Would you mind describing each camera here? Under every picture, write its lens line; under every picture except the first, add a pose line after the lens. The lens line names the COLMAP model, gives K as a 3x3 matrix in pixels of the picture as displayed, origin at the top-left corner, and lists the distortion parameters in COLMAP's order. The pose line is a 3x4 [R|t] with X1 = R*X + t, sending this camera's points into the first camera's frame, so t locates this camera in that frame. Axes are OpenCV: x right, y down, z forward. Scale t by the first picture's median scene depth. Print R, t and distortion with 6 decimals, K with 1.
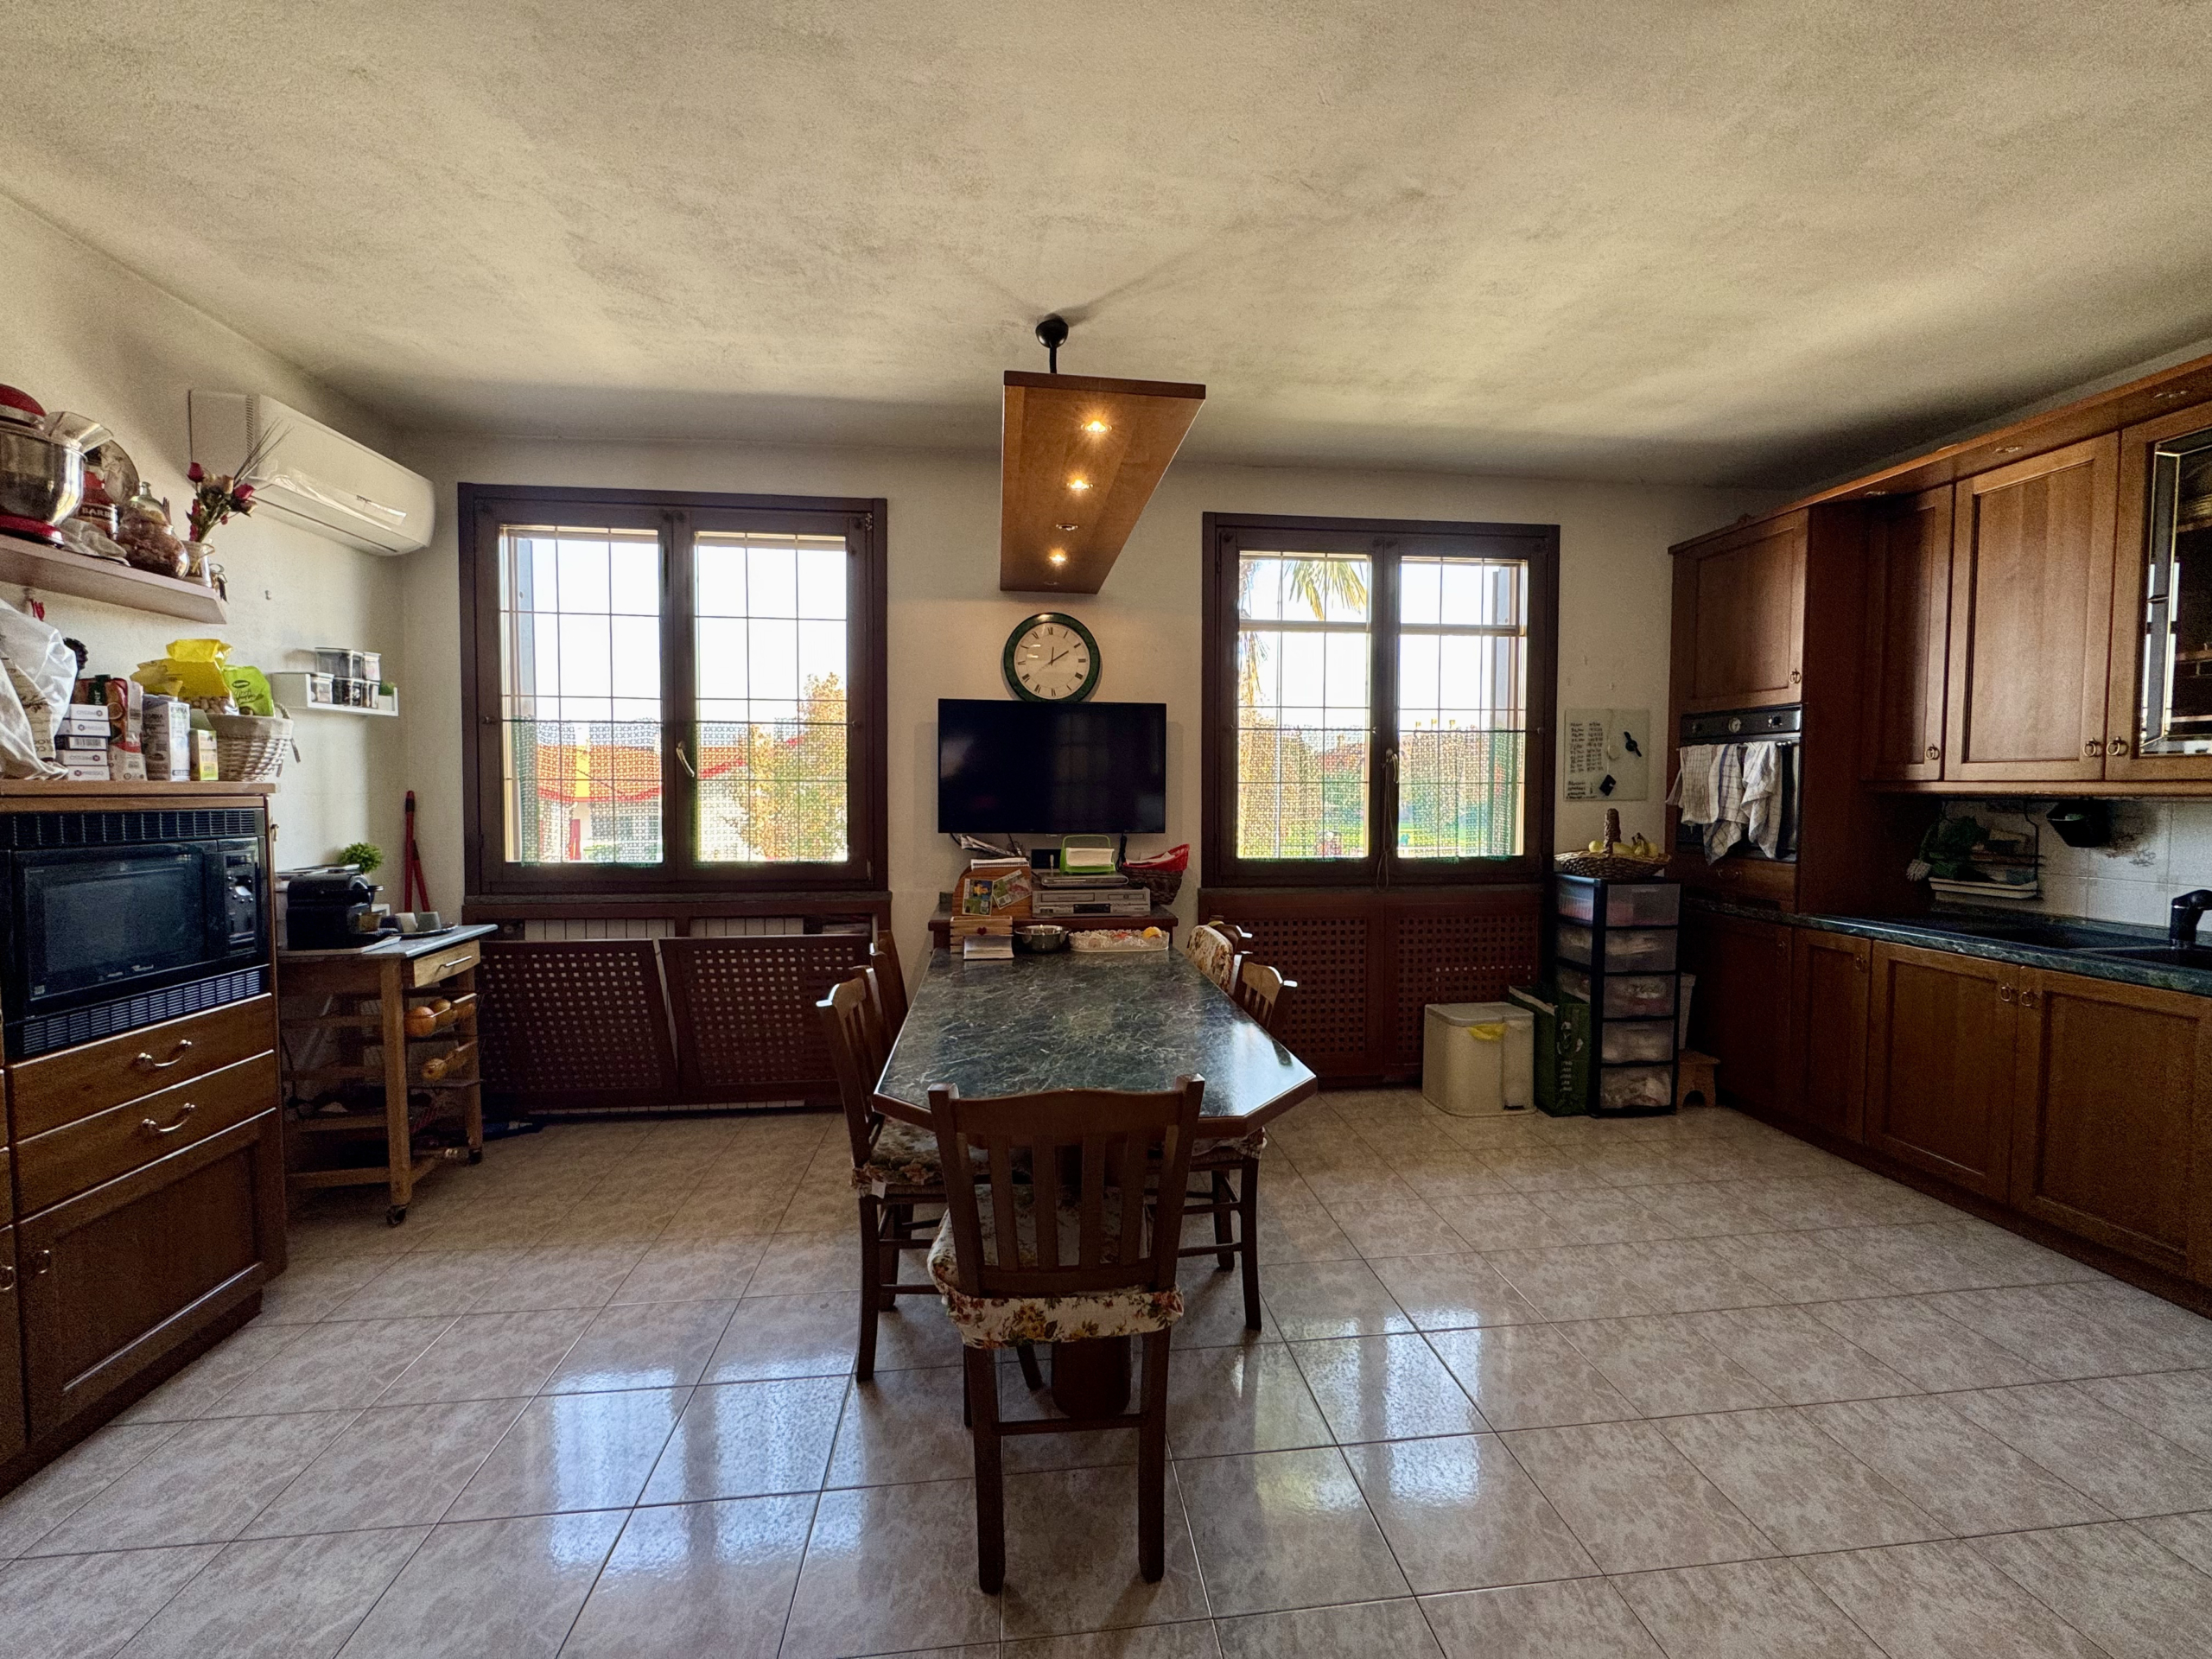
lens RADIAL K [[885.2, 0, 1102.1], [0, 885.2, 828.3], [0, 0, 1]] dist [-0.002491, -0.000181]
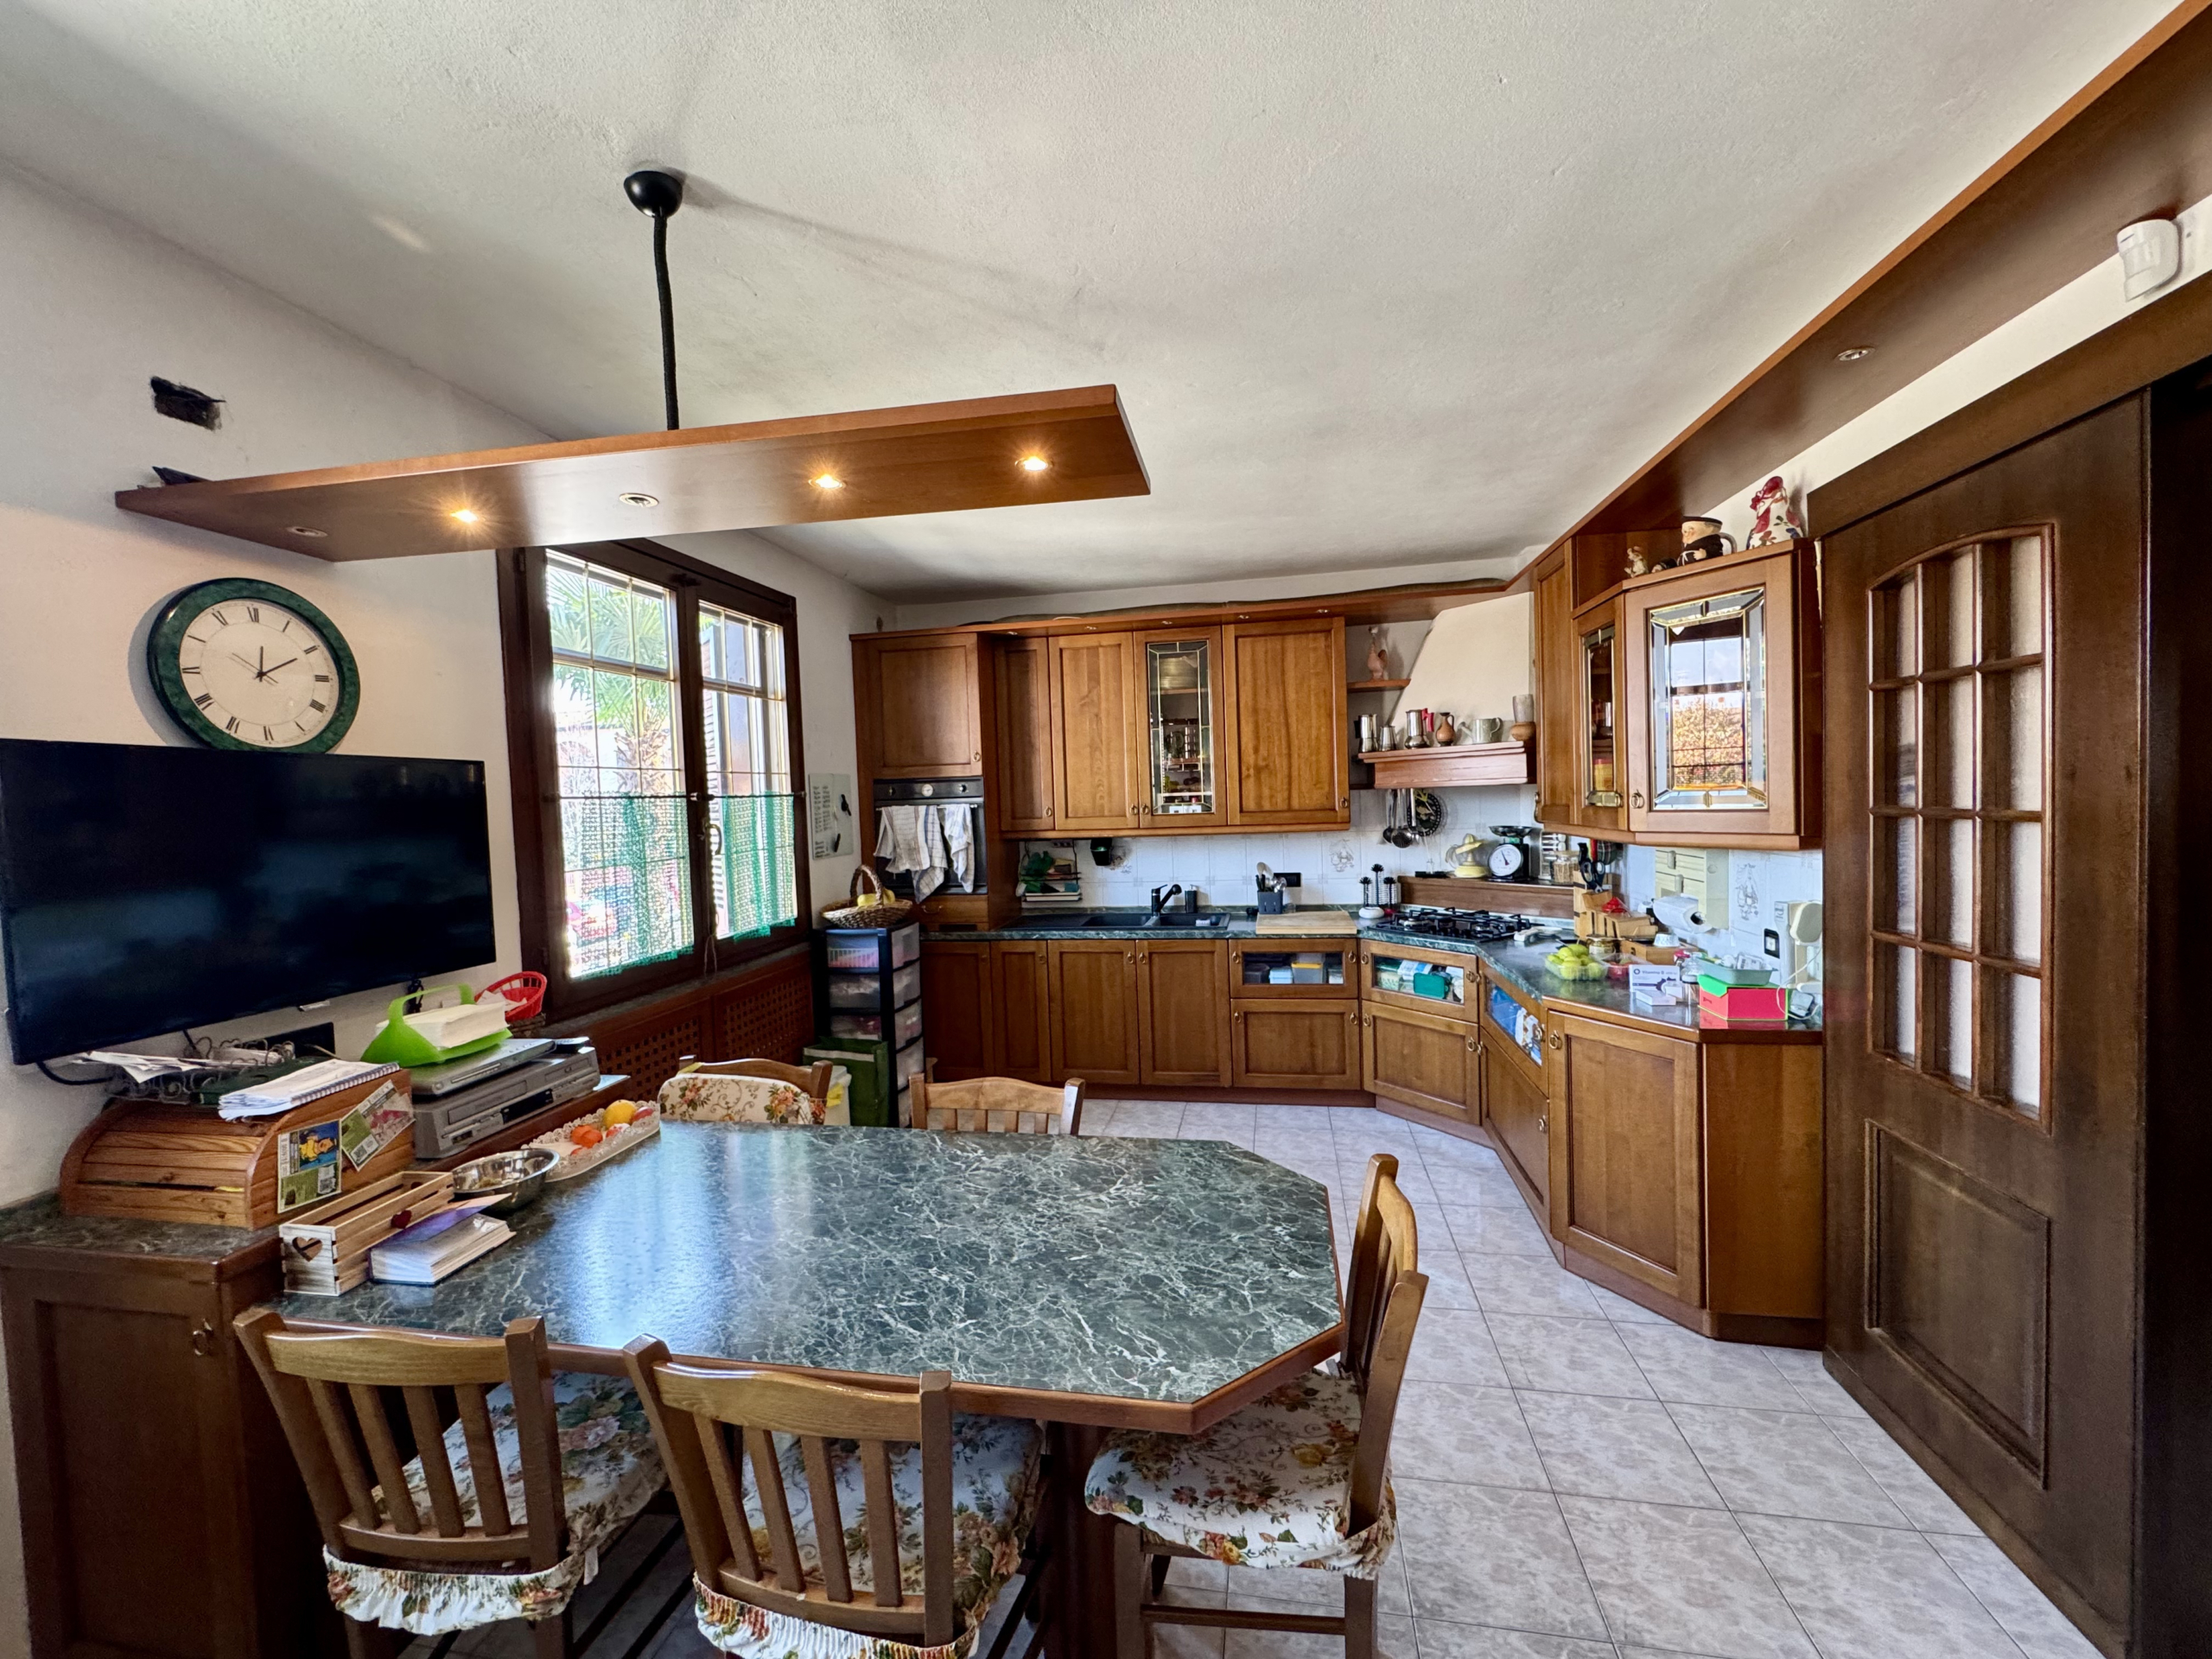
lens RADIAL K [[885.2, 0, 1104.9], [0, 885.2, 827.9], [0, 0, 1]] dist [-0.002491, -0.000181]
pose [[0.293941, -0.045607, 0.954735, -0.420684], [0.078245, 0.996657, 0.023520, -0.074274], [-0.952615, 0.067790, 0.296527, 0.393504]]
